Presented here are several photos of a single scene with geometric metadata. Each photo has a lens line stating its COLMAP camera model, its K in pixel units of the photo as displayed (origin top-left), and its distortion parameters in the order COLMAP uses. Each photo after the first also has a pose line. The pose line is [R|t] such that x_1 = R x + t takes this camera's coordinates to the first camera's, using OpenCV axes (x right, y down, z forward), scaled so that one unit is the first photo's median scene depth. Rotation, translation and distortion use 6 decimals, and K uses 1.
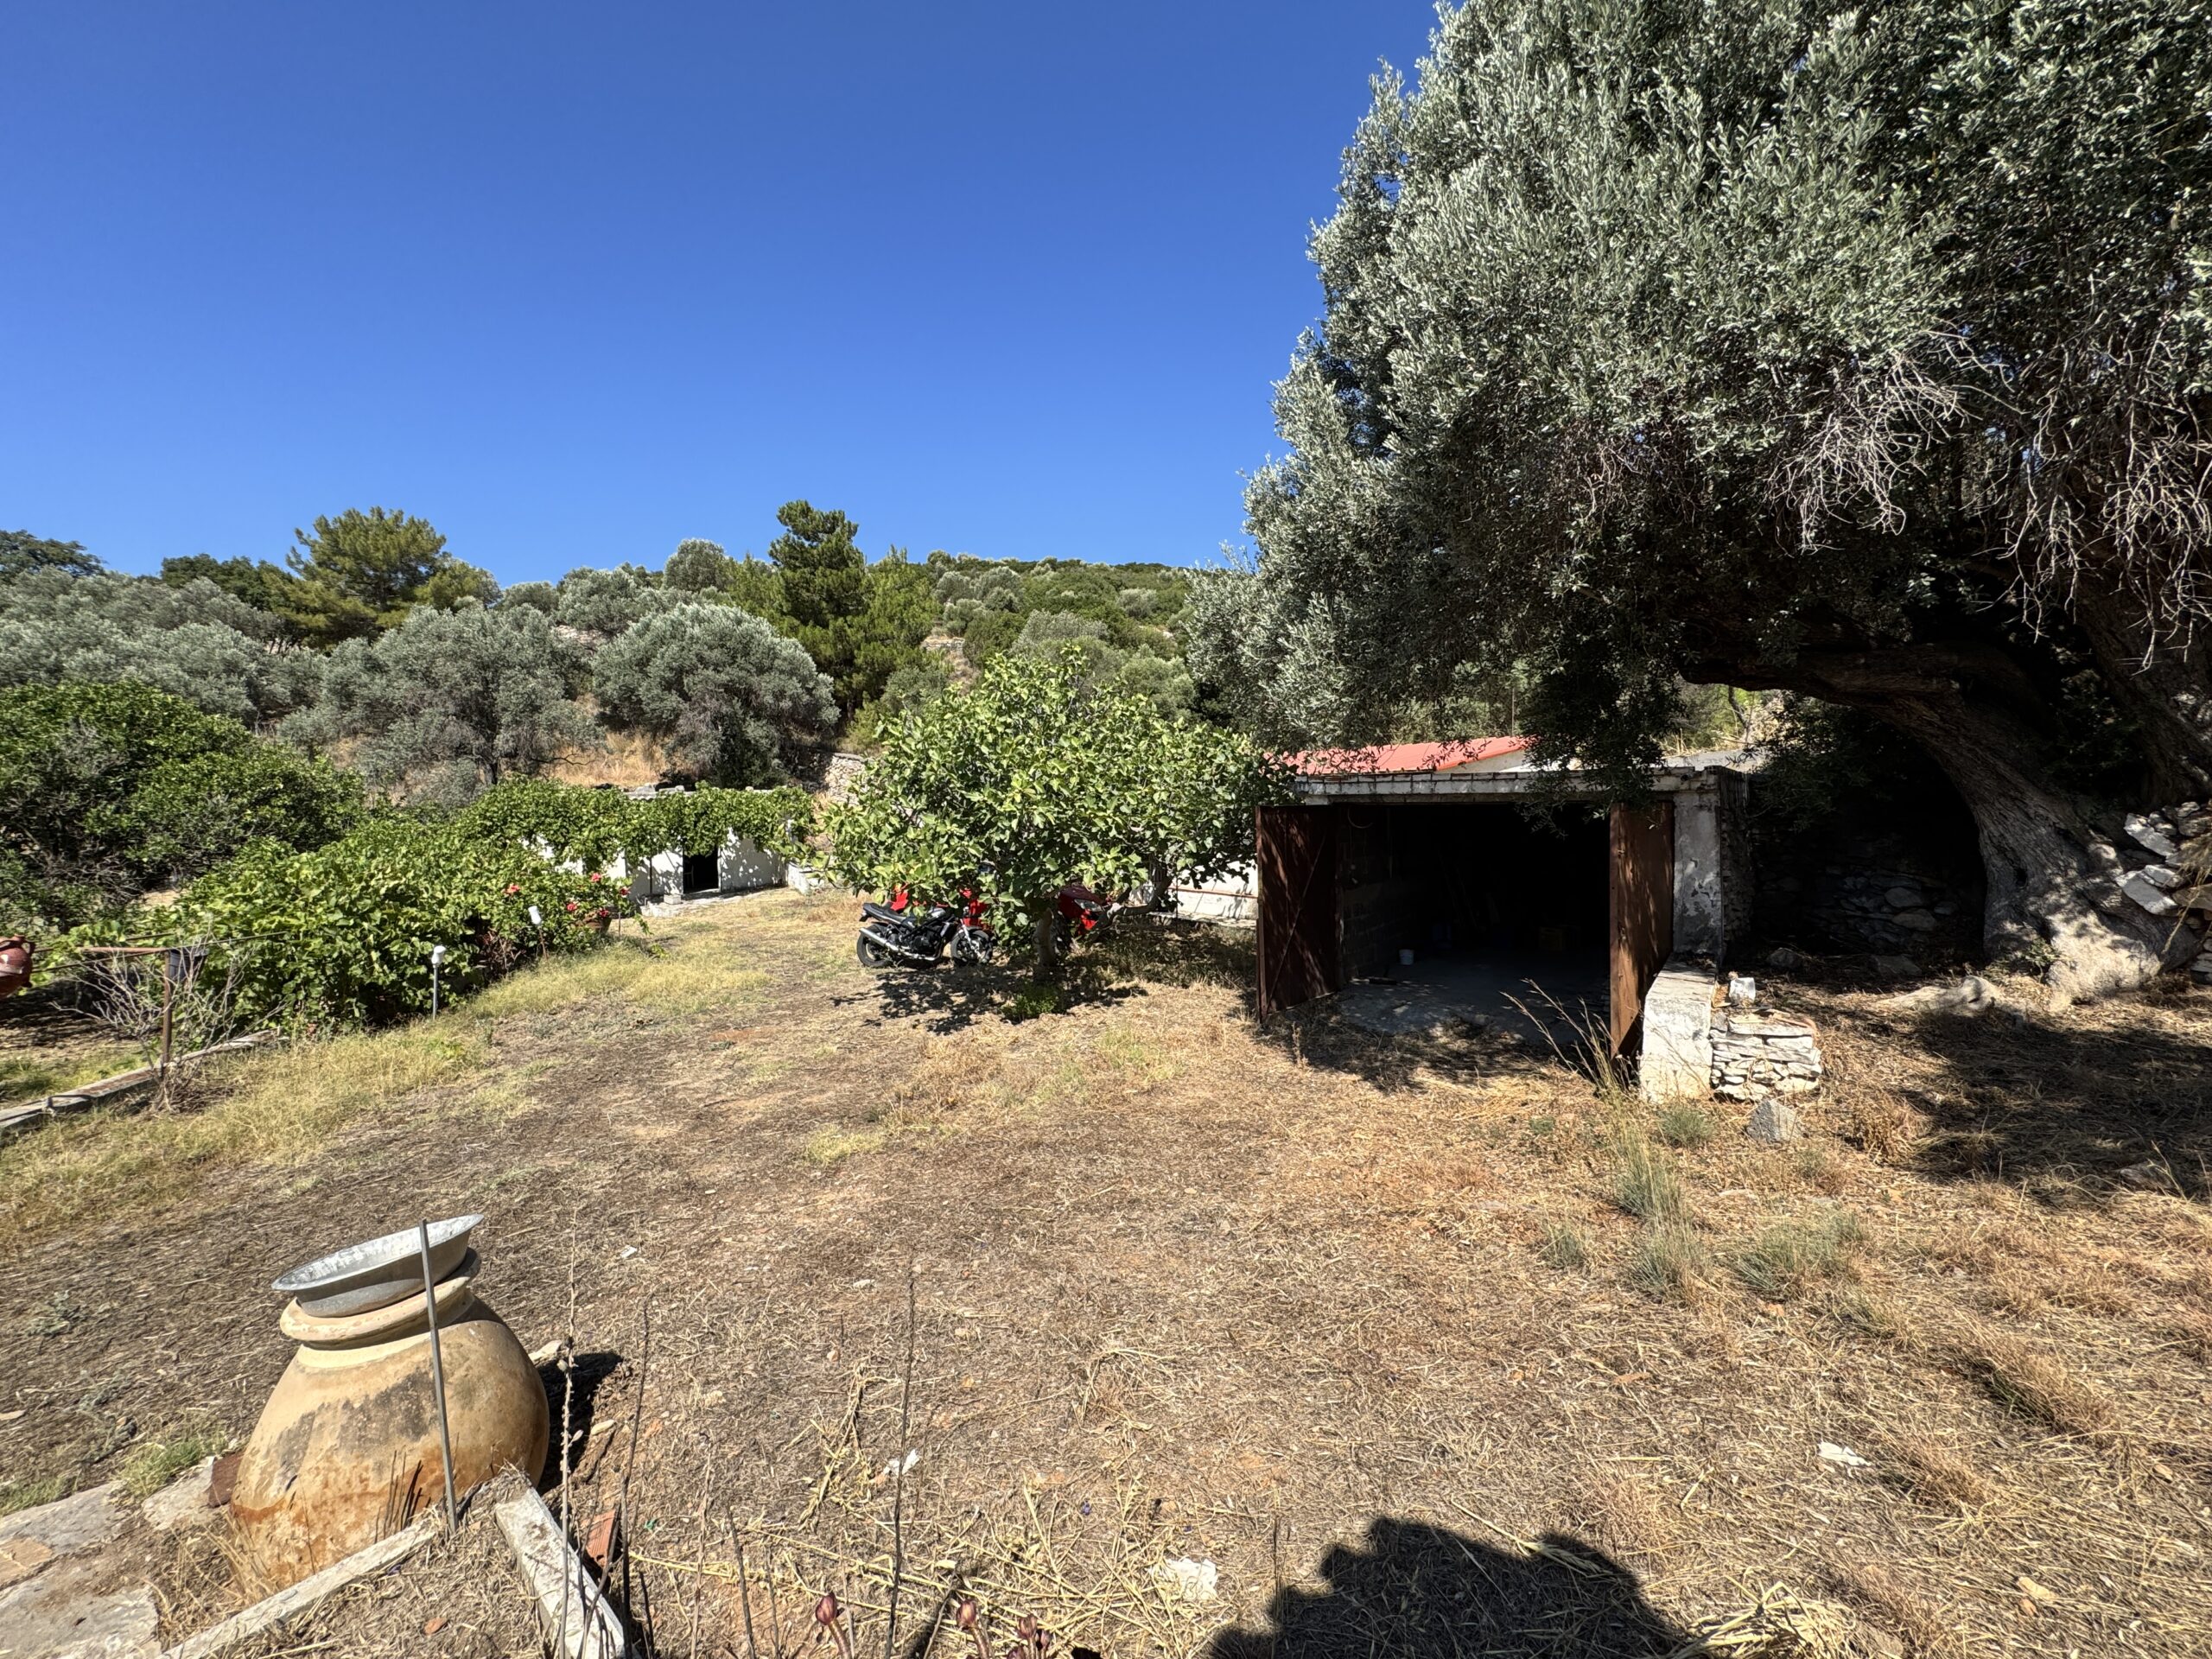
lens RADIAL K [[888.2, 0, 1109.3], [0, 888.2, 826.9], [0, 0, 1]] dist [0.000211, 0.000026]
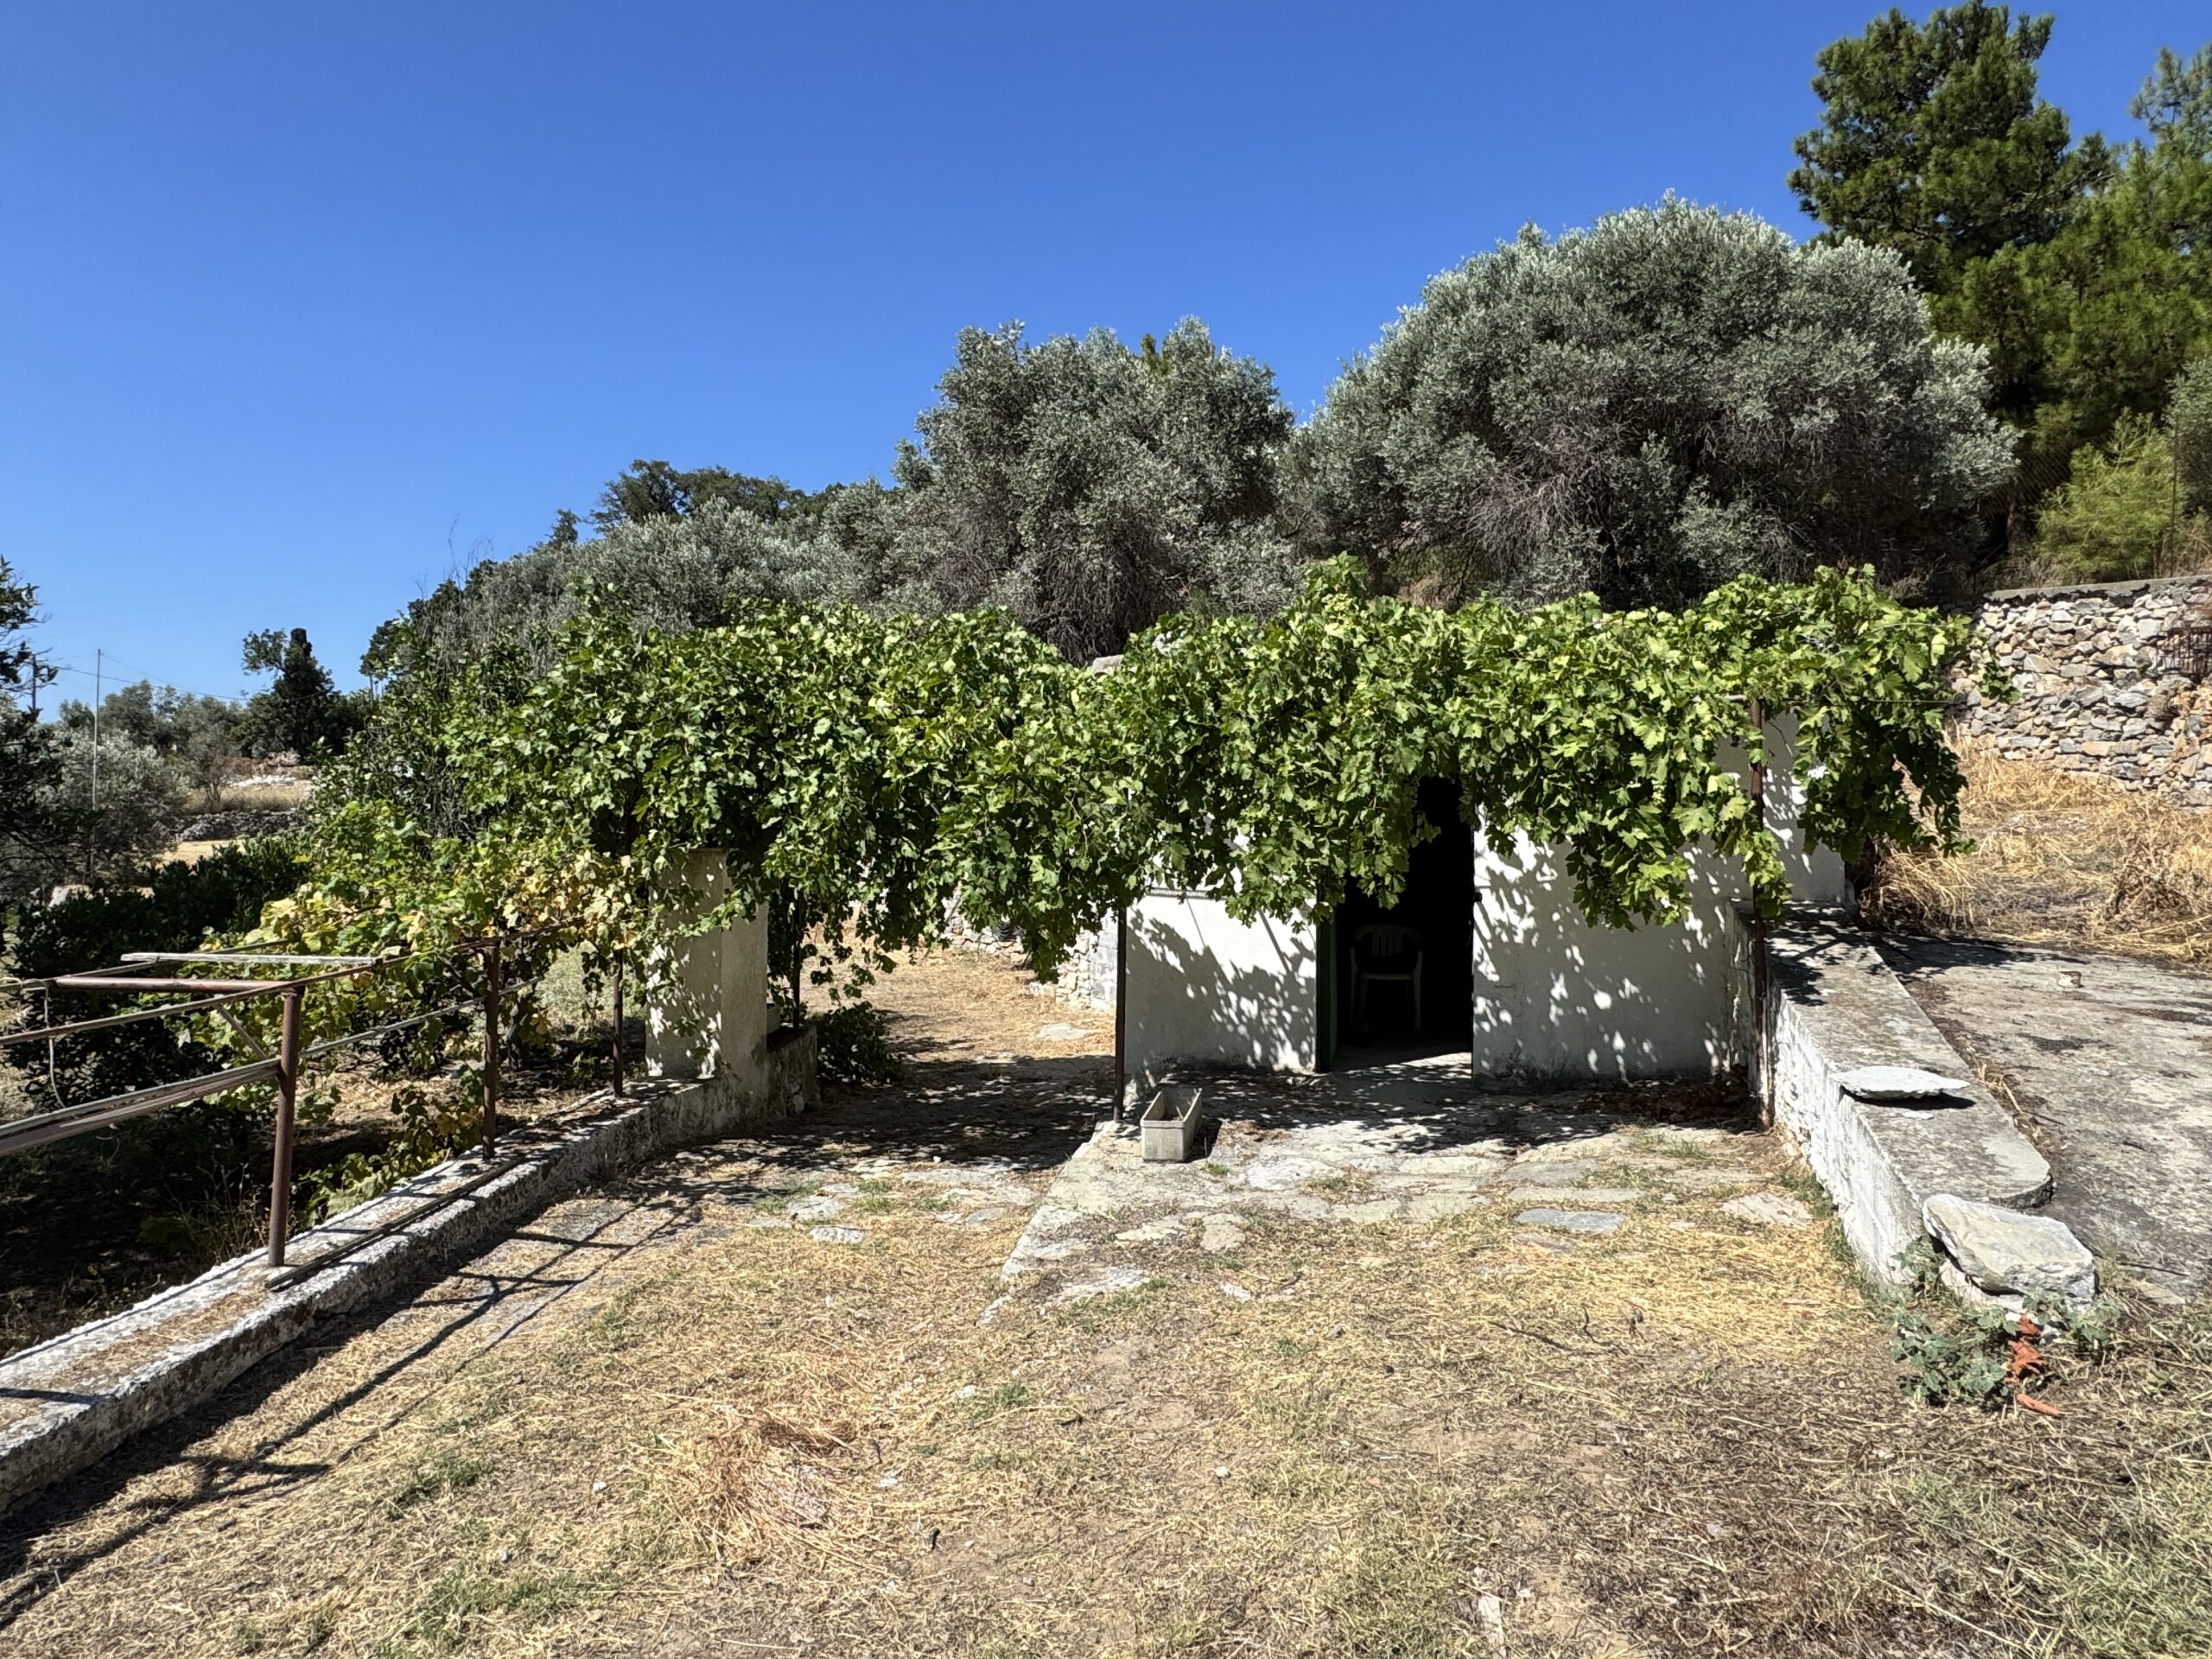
lens RADIAL K [[1291.2, 0, 1108.6], [0, 1291.2, 829.4], [0, 0, 1]] dist [-0.005095, 0.003447]
pose [[0.650183, 0.008611, -0.759728, -0.191965], [-0.033475, 0.999289, -0.017322, 0.013596], [0.759039, 0.036695, 0.650010, 0.553372]]
